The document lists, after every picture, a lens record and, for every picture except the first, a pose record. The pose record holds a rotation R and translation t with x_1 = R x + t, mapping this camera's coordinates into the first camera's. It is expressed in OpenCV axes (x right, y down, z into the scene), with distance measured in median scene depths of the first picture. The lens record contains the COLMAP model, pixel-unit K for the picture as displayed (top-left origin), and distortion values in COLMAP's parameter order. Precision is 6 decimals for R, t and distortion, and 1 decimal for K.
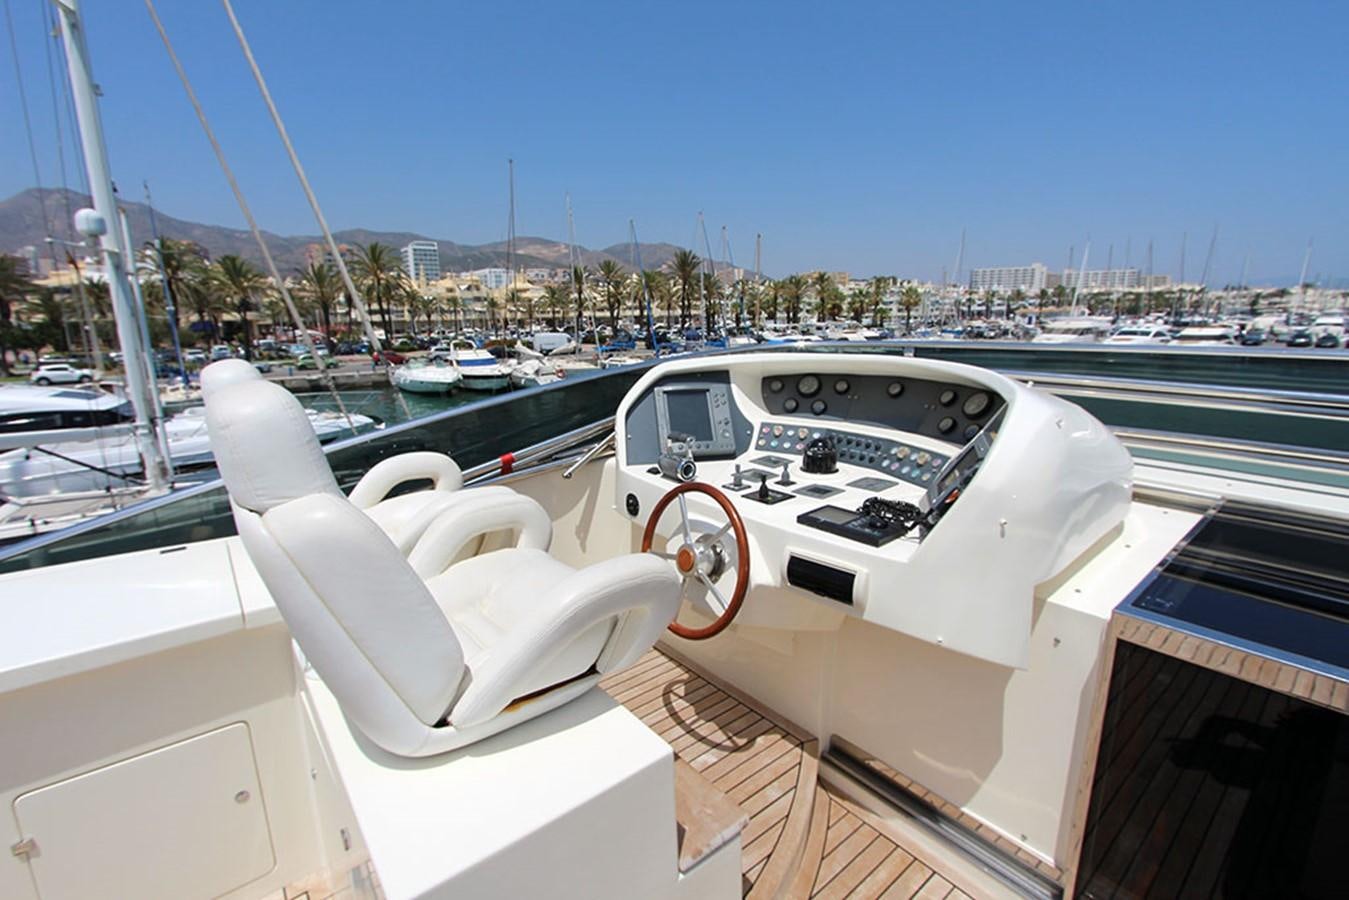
lens RADIAL K [[619.9, 0, 674.5], [0, 619.9, 450.0], [0, 0, 1]] dist [-0.019826, 0.001218]
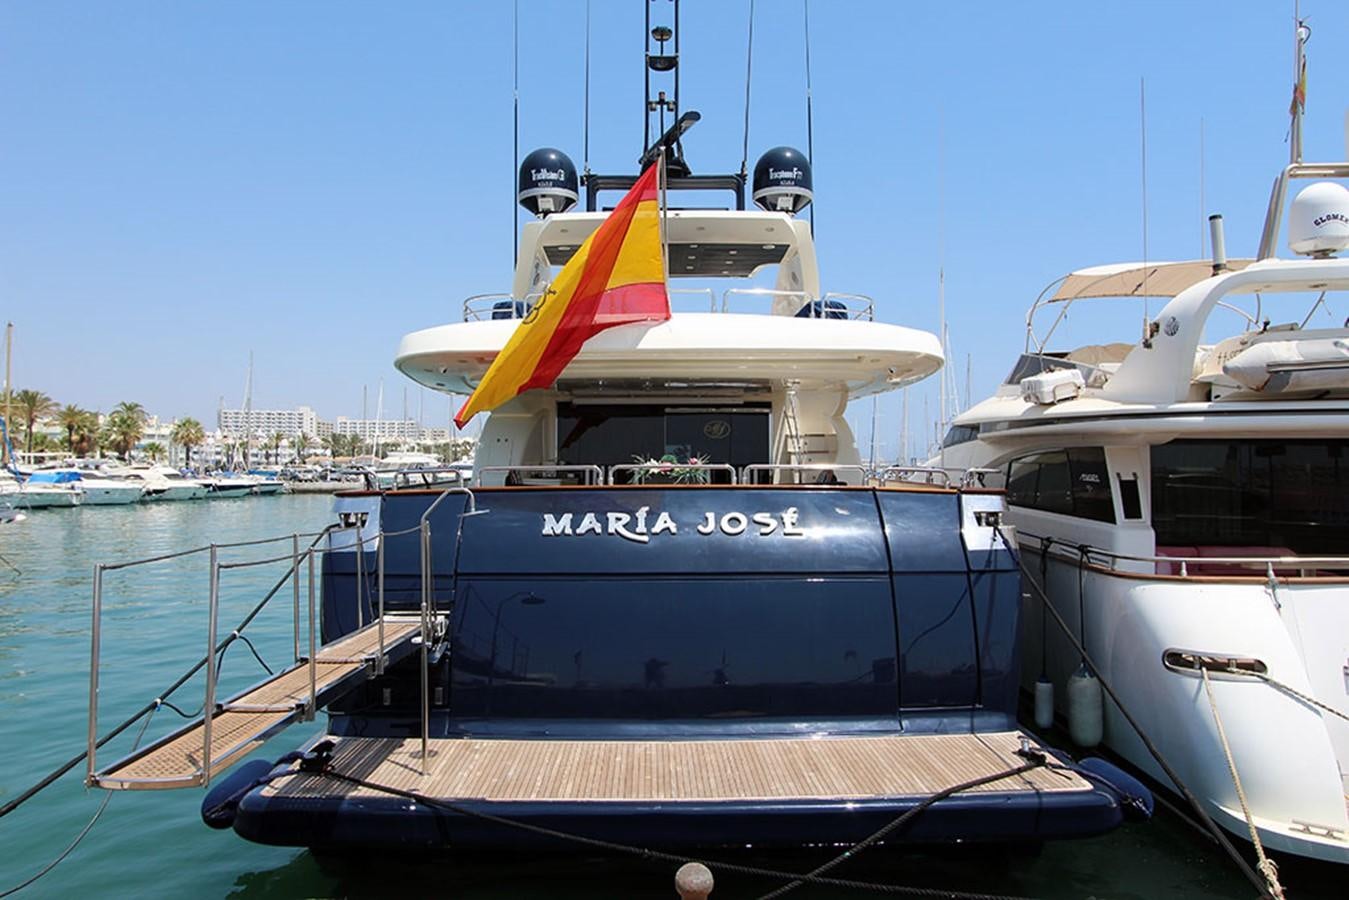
lens RADIAL K [[928.4, 0, 674.5], [0, 928.4, 450.0], [0, 0, 1]] dist [0.008301, 0.004089]
pose [[0.610763, 0.028947, 0.791284, -0.165033], [0.166414, 0.972319, -0.164018, 0.060379], [-0.774129, 0.231857, 0.589039, -0.114253]]
